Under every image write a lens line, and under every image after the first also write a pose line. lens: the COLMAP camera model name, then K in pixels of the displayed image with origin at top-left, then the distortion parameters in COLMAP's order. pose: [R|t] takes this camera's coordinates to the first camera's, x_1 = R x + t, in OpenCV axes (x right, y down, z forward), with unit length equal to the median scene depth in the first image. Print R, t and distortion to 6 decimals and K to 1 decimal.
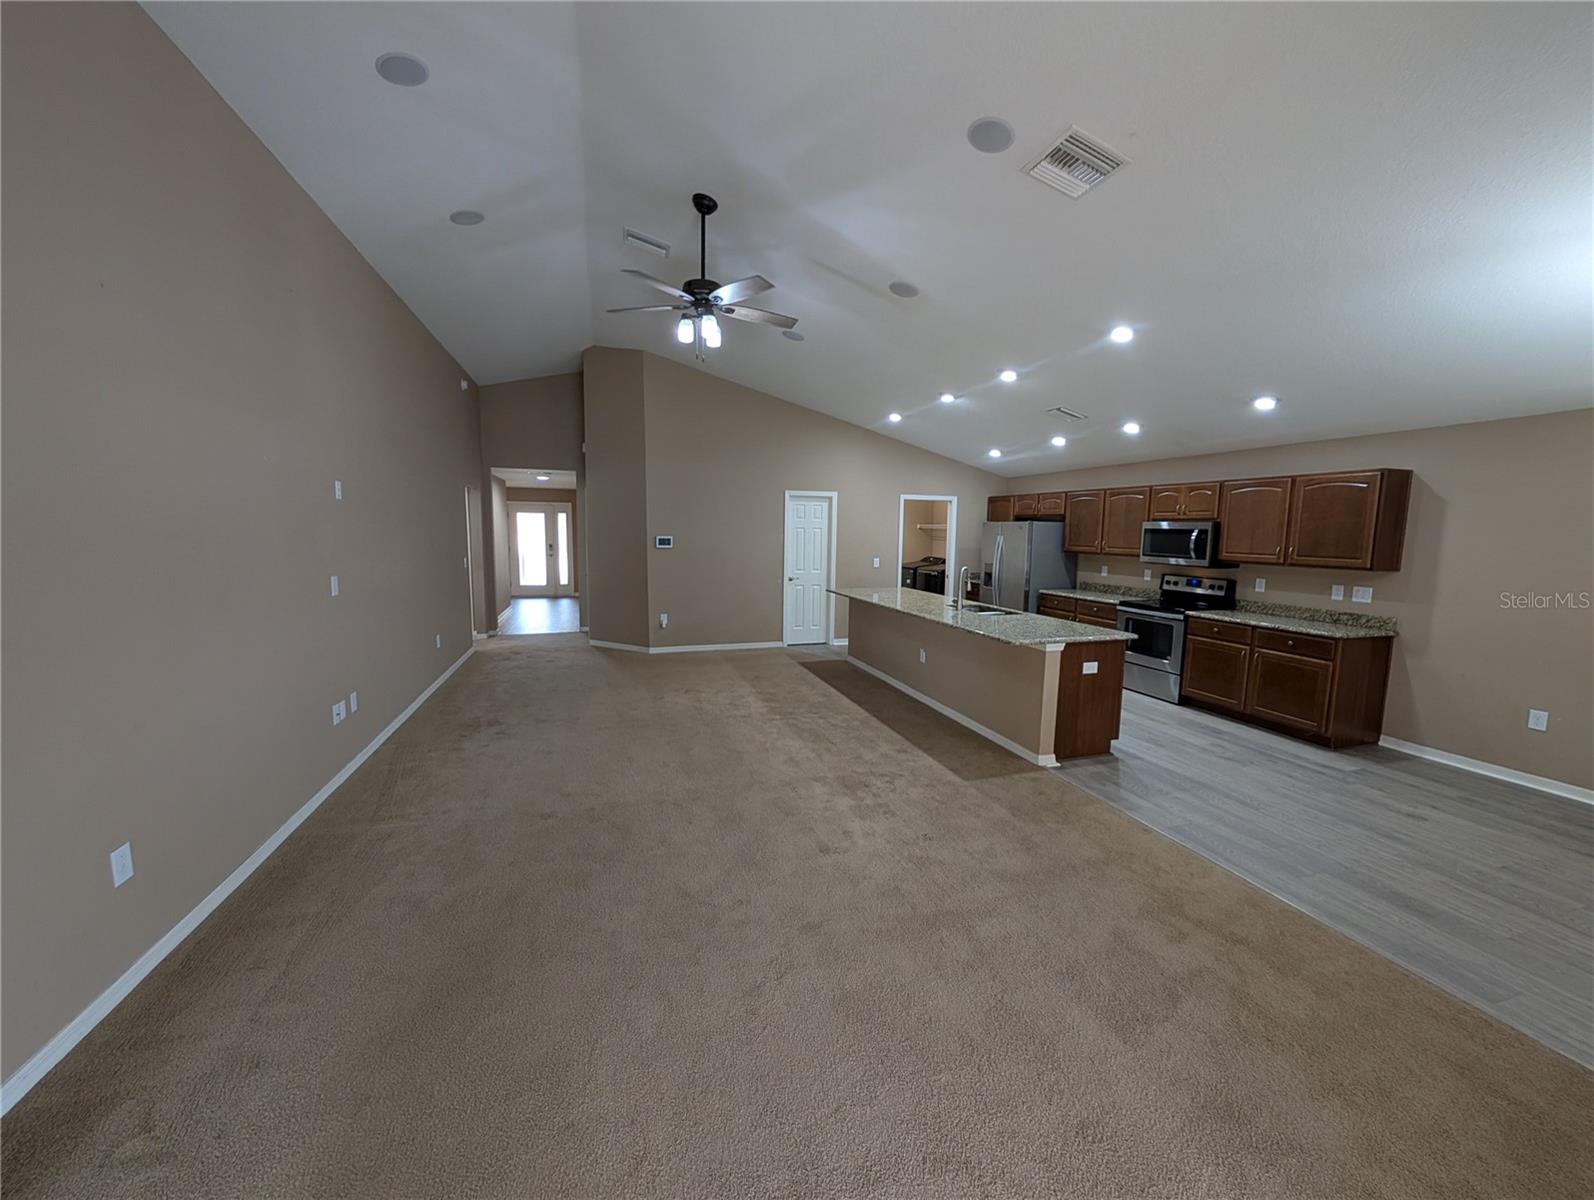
lens RADIAL K [[599.5, 0, 797.7], [0, 599.5, 596.4], [0, 0, 1]] dist [0.001395, 0.000142]
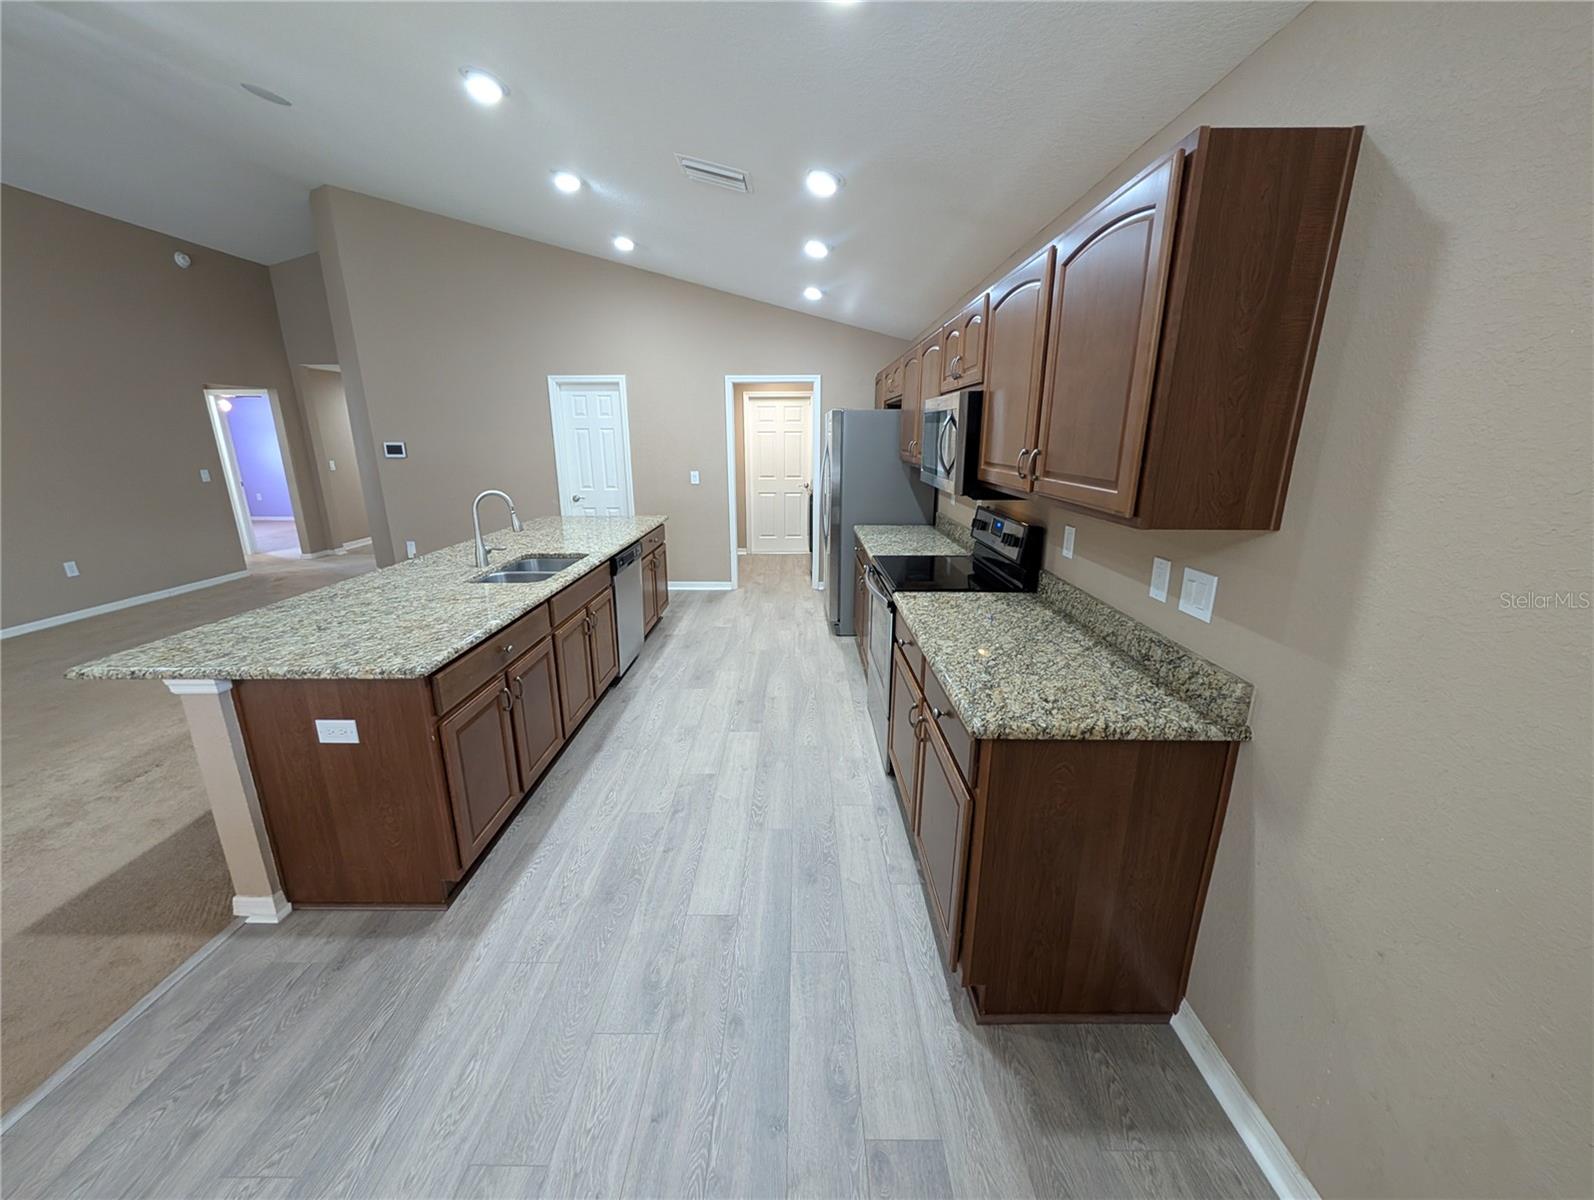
lens RADIAL K [[599.5, 0, 797.5], [0, 599.5, 597.1], [0, 0, 1]] dist [0.001395, 0.000142]
pose [[0.950267, 0.066024, -0.304357, 0.710137], [-0.019979, 0.988181, 0.151984, -0.040154], [0.310795, -0.138344, 0.940355, 0.531076]]
